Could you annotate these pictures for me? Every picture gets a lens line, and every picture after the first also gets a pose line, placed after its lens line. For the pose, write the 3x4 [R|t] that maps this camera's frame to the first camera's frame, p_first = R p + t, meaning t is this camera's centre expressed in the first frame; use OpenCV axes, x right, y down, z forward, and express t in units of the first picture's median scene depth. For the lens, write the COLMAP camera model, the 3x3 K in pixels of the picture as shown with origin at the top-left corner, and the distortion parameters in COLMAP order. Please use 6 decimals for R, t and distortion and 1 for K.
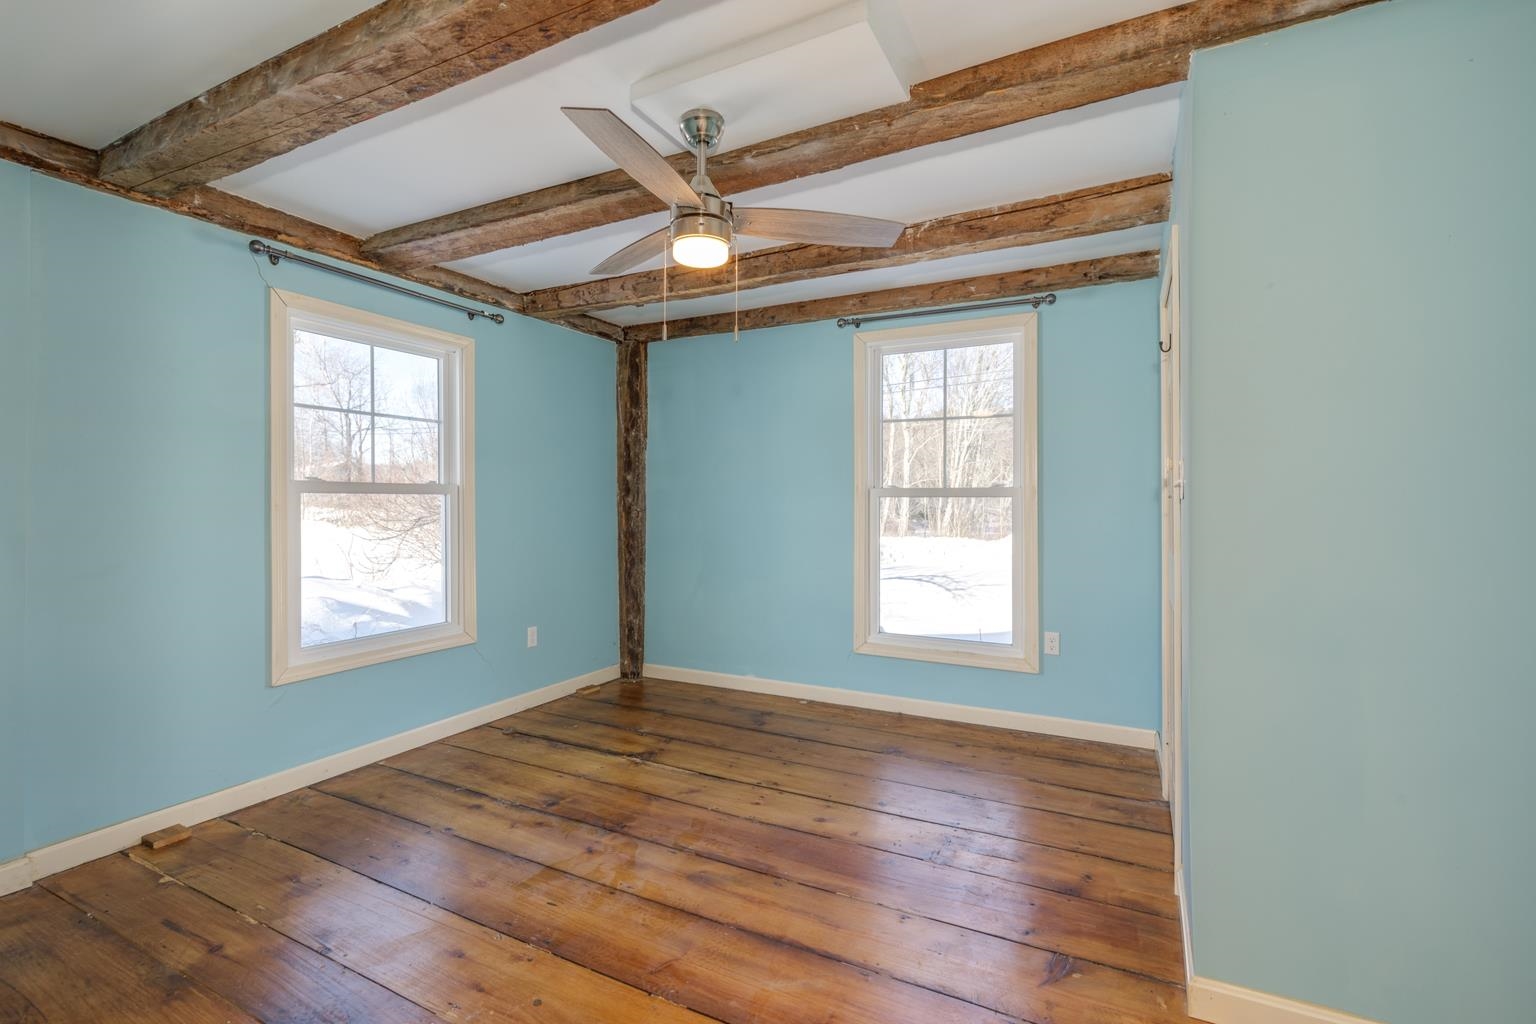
lens RADIAL K [[700.0, 0, 765.0], [0, 700.0, 507.3], [0, 0, 1]] dist [0.002606, -0.000501]
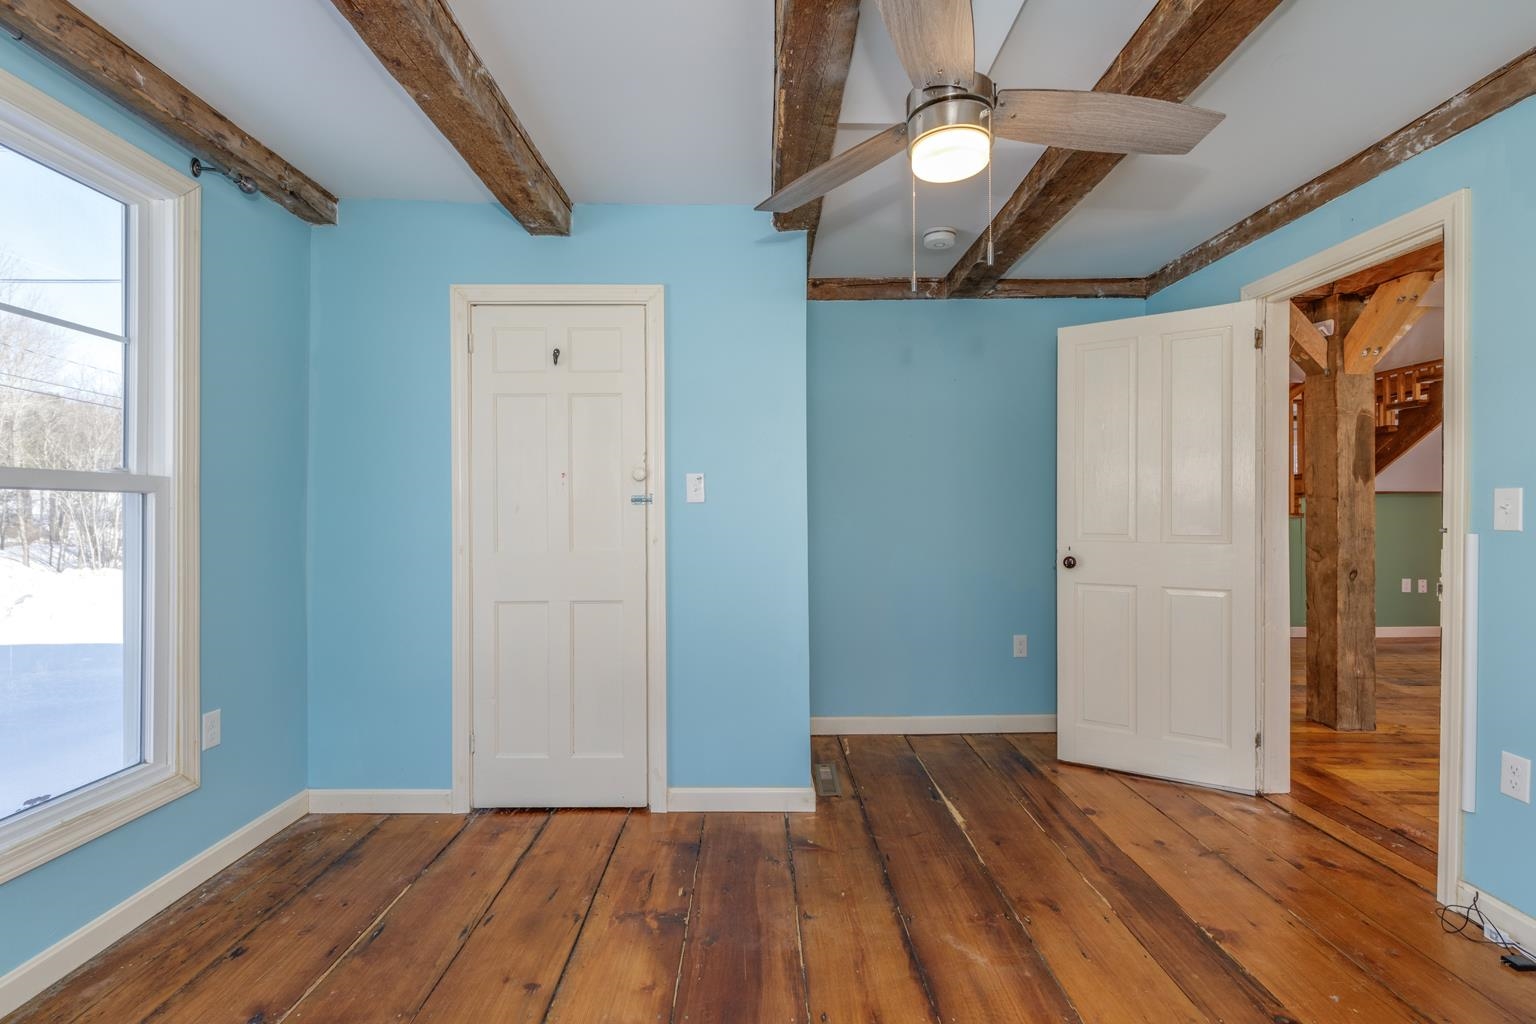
lens RADIAL K [[700.0, 0, 765.0], [0, 700.0, 507.3], [0, 0, 1]] dist [0.002606, -0.000501]
pose [[-0.472500, 0.004681, 0.881318, -0.360849], [0.002776, 0.999989, -0.003824, 0.001986], [-0.881326, 0.000640, -0.472507, 0.837626]]
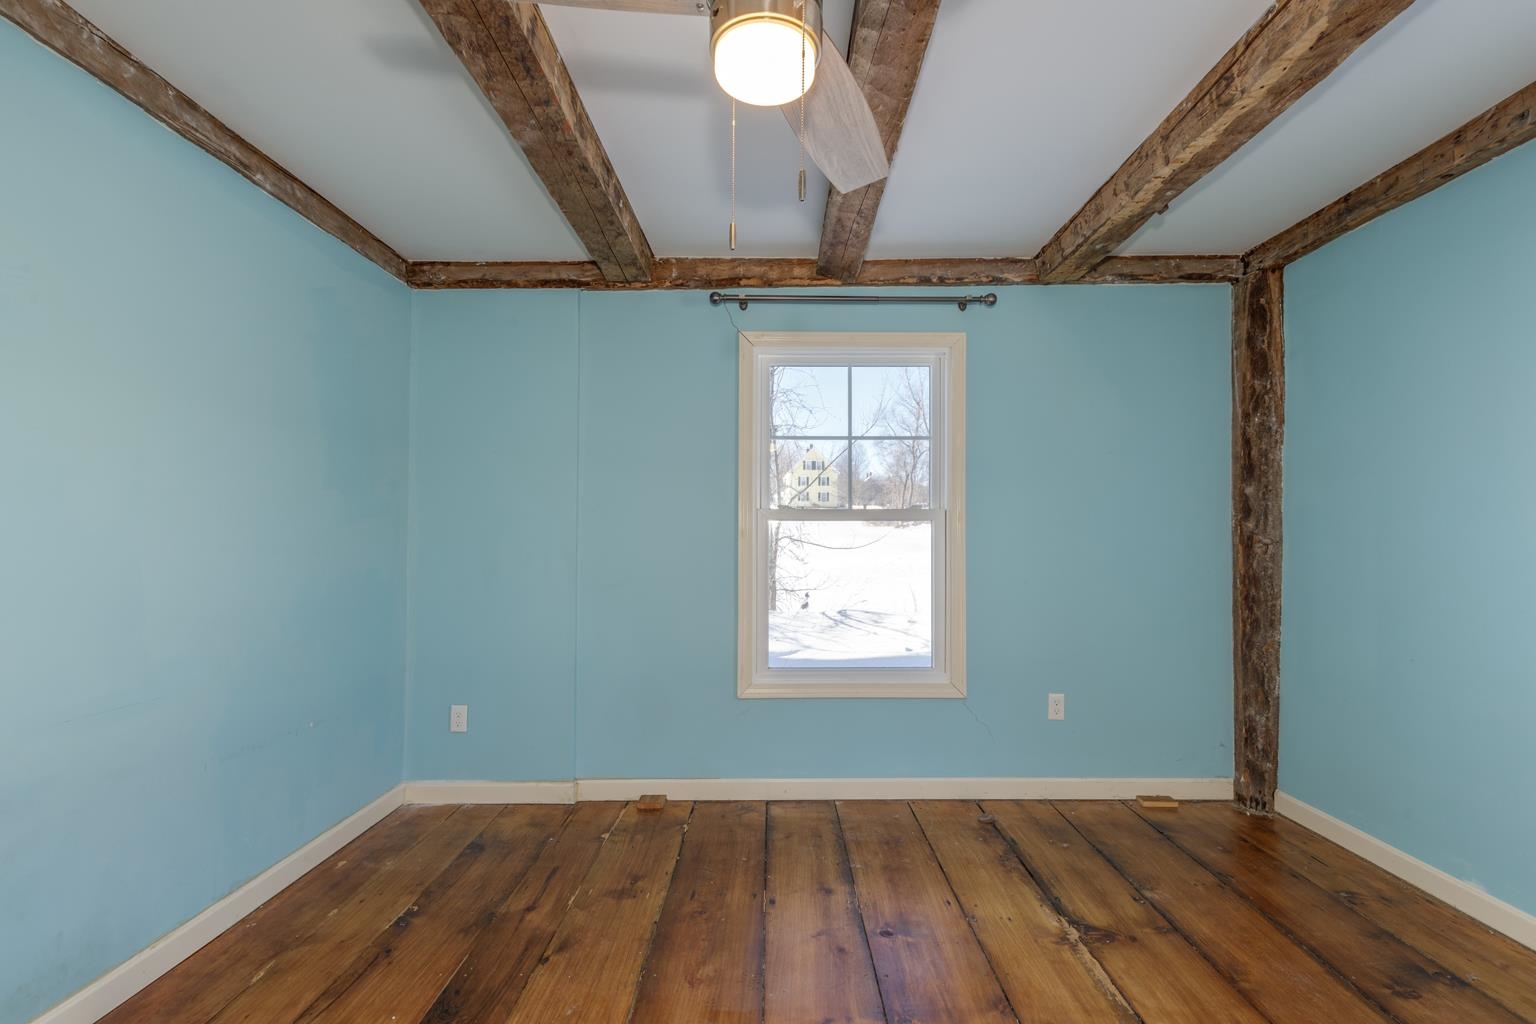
lens RADIAL K [[709.3, 0, 771.7], [0, 709.3, 544.5], [0, 0, 1]] dist [0.006818, -0.000610]
pose [[0.463393, 0.012193, -0.886069, 0.225803], [-0.006411, 0.999925, 0.010407, 0.003158], [0.886130, 0.000858, 0.463436, 0.405725]]
